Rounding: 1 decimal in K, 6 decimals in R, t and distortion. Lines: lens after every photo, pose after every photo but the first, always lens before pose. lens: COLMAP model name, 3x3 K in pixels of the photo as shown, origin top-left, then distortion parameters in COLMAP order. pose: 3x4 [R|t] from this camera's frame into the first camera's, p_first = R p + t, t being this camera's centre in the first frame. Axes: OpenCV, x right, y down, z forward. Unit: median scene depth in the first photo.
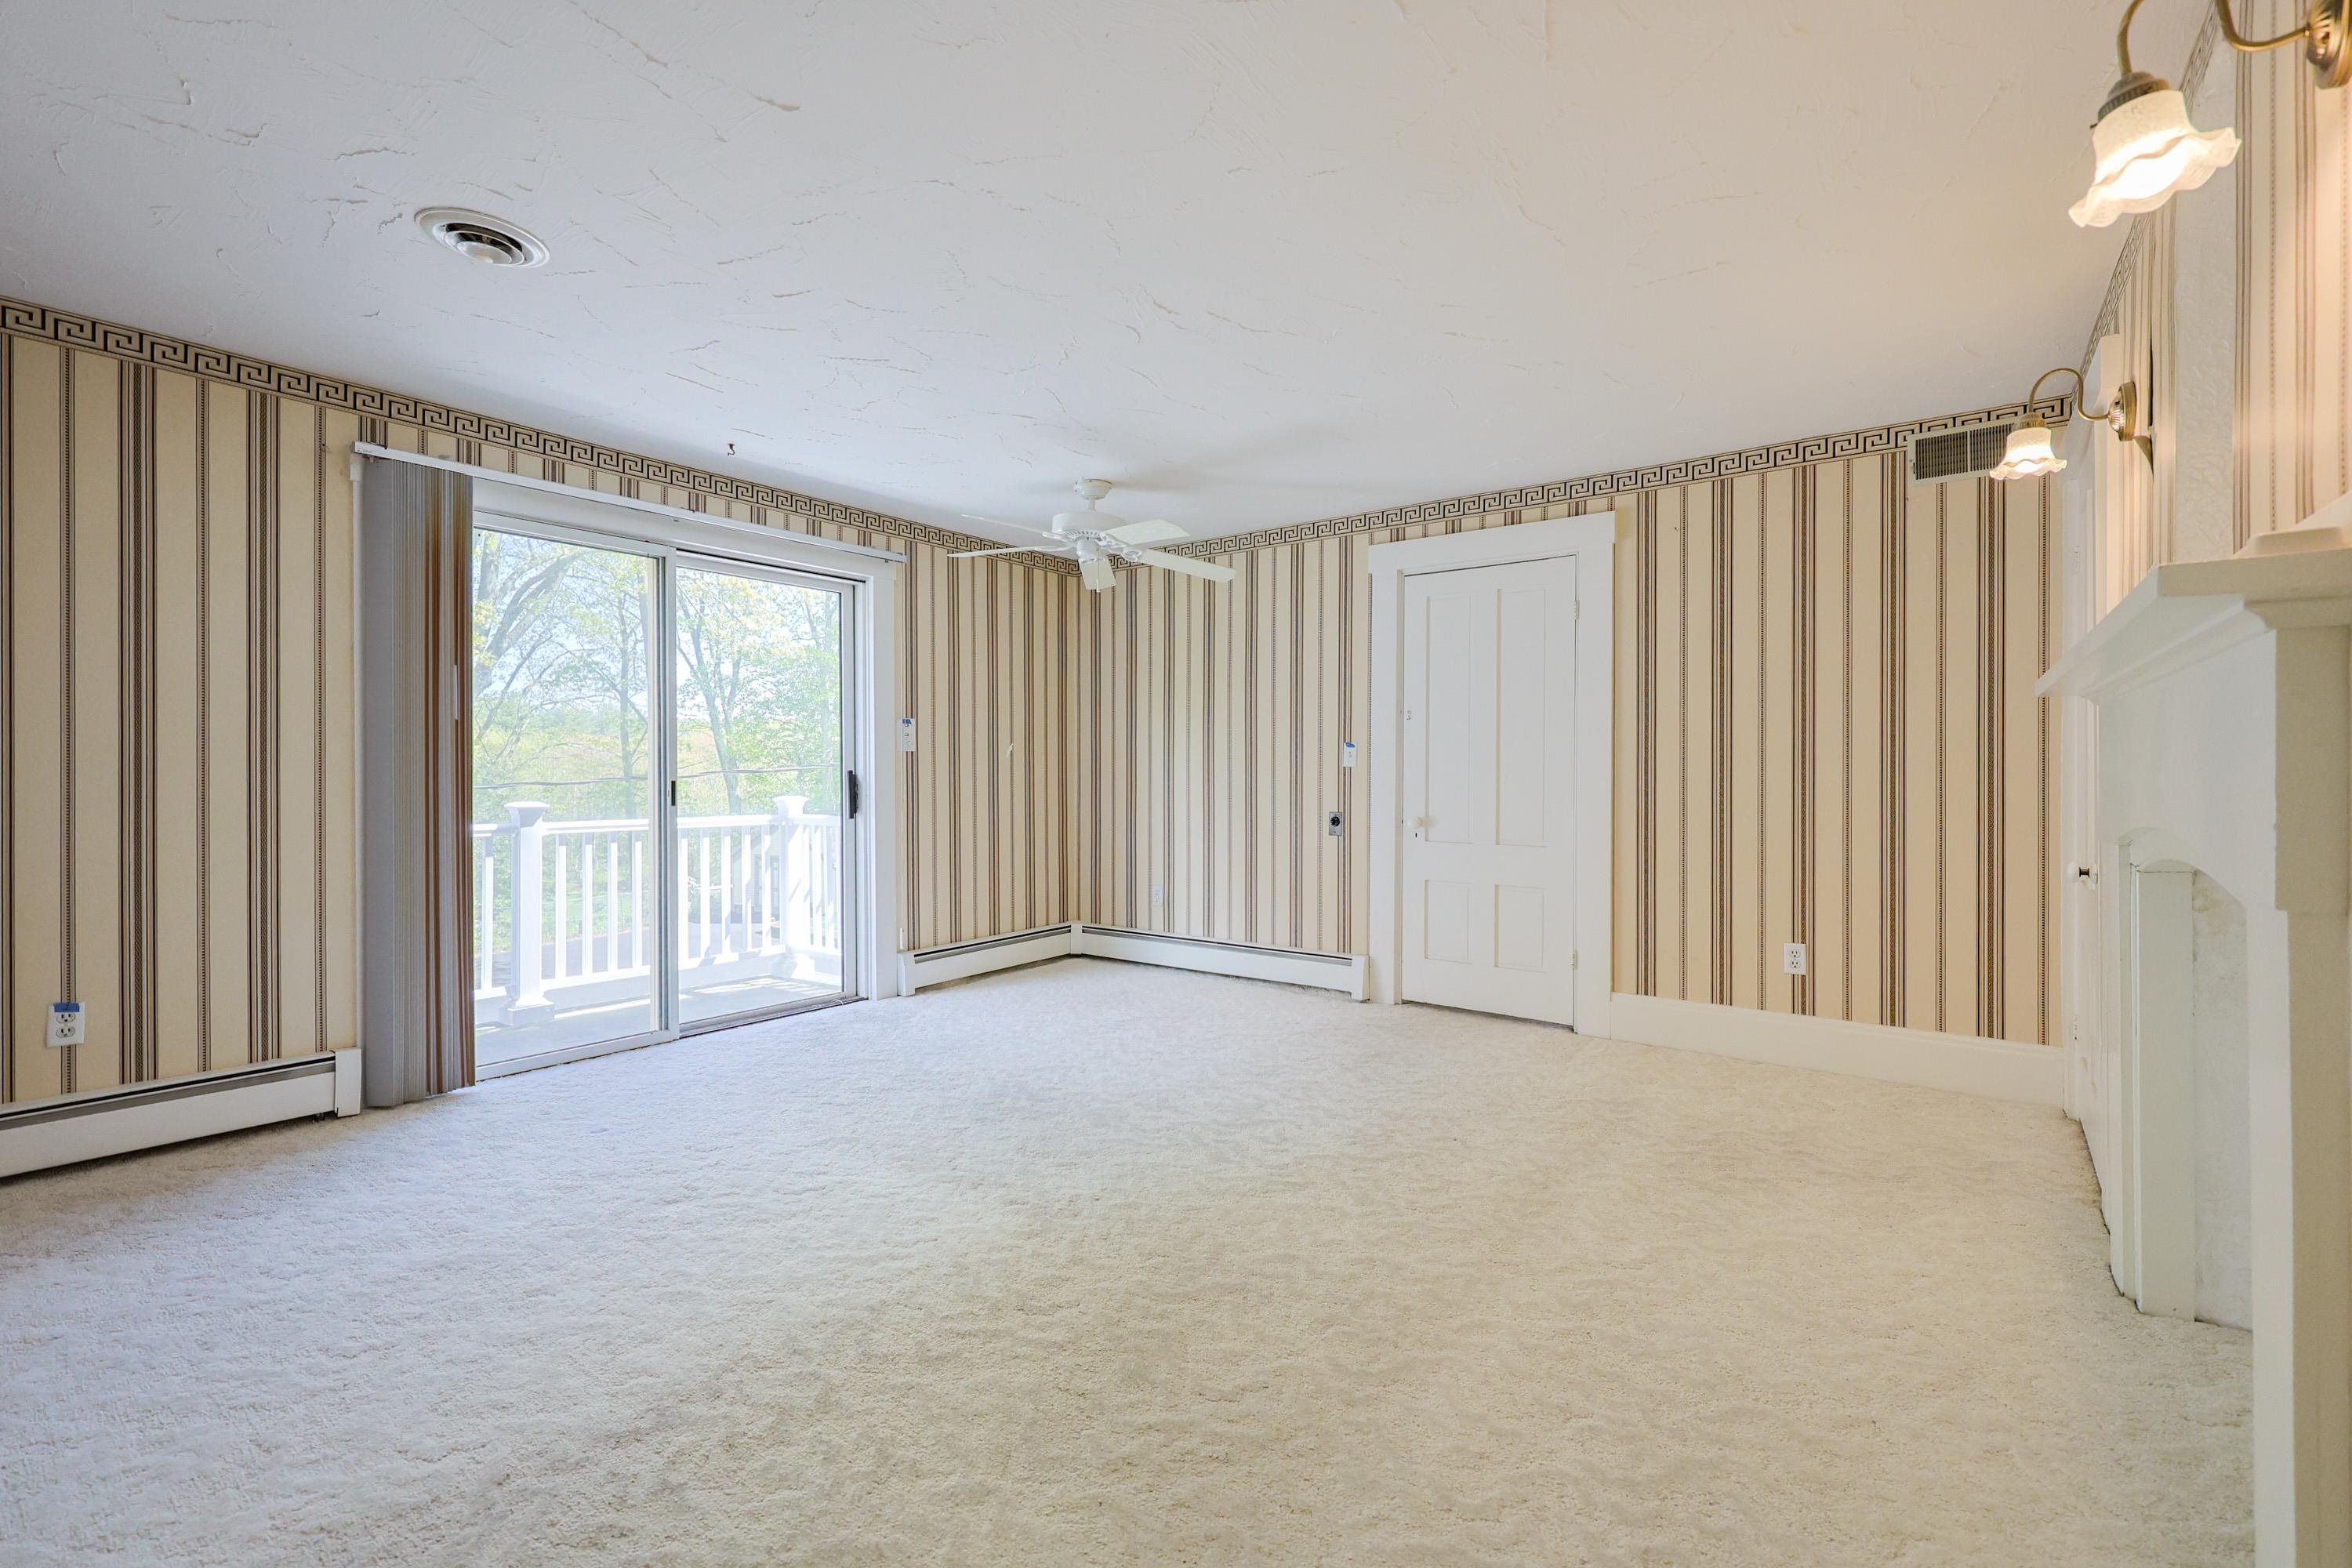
lens RADIAL K [[965.6, 0, 1183.1], [0, 965.6, 782.1], [0, 0, 1]] dist [0.000878, 0.000069]
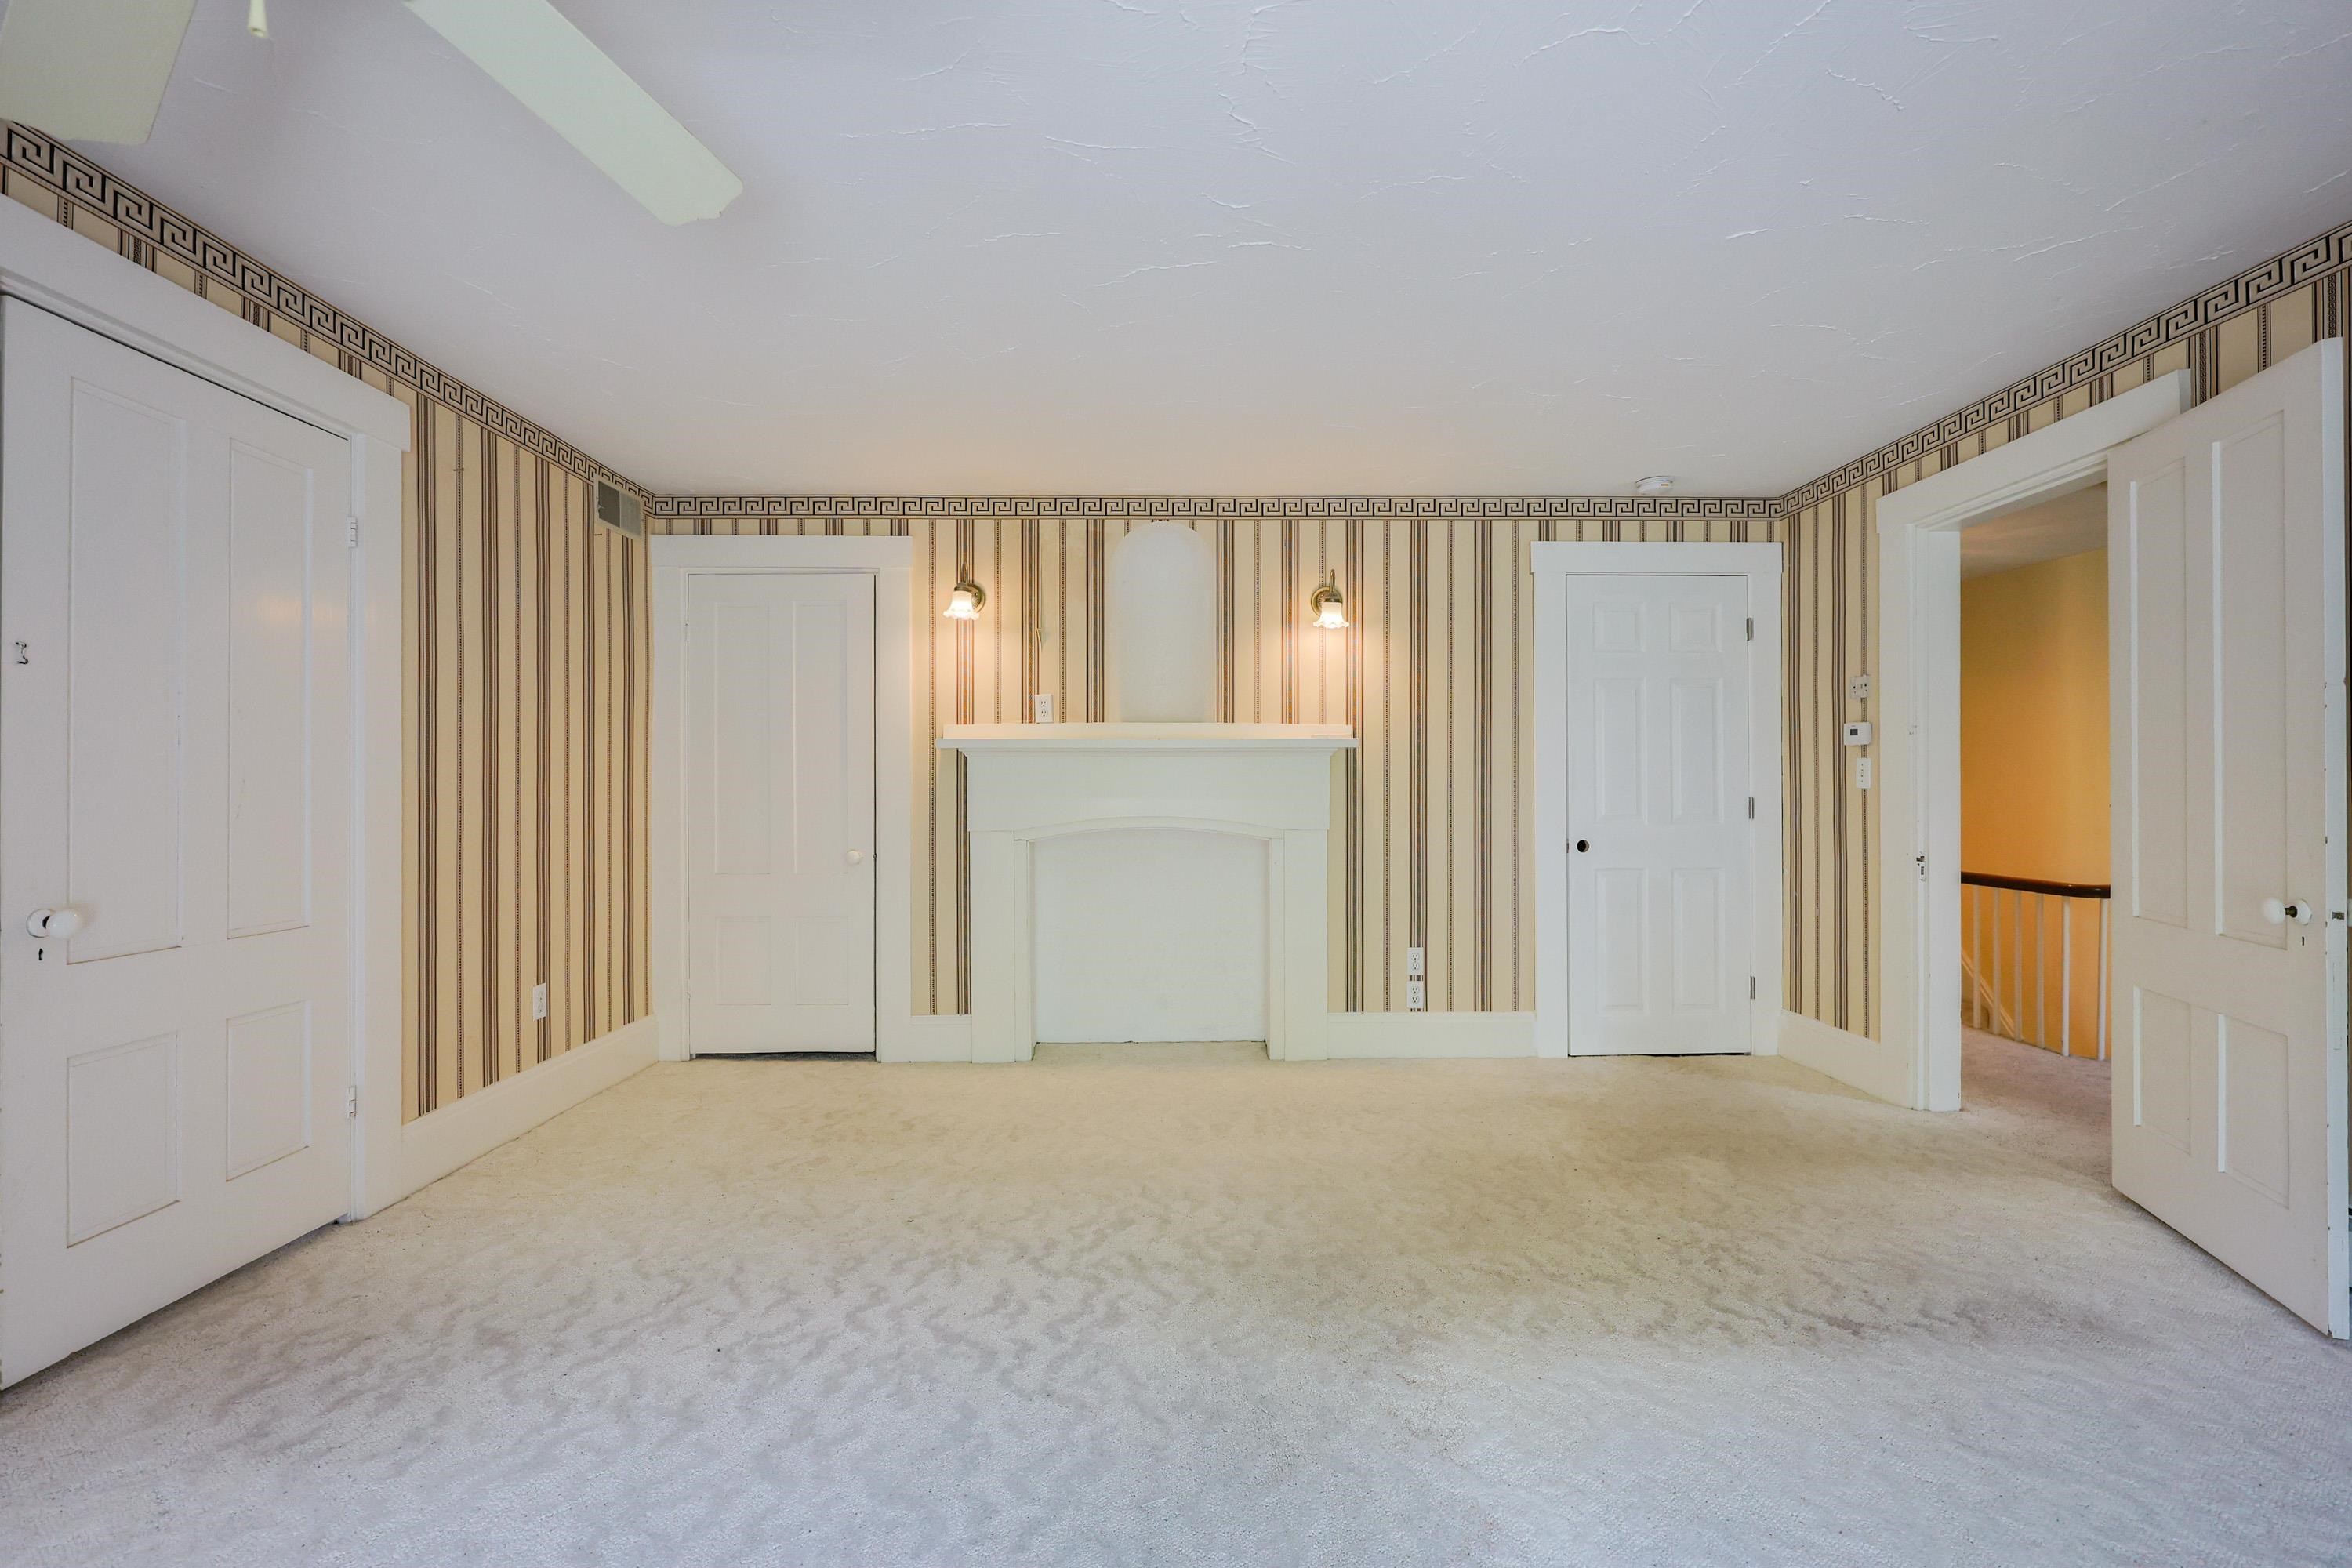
lens RADIAL K [[965.6, 0, 1183.1], [0, 965.6, 782.1], [0, 0, 1]] dist [0.000878, 0.000069]
pose [[-0.599820, 0.007005, 0.800104, -0.475015], [0.004956, 0.999975, -0.005039, -0.014266], [-0.800120, 0.000943, -0.599839, 1.125863]]
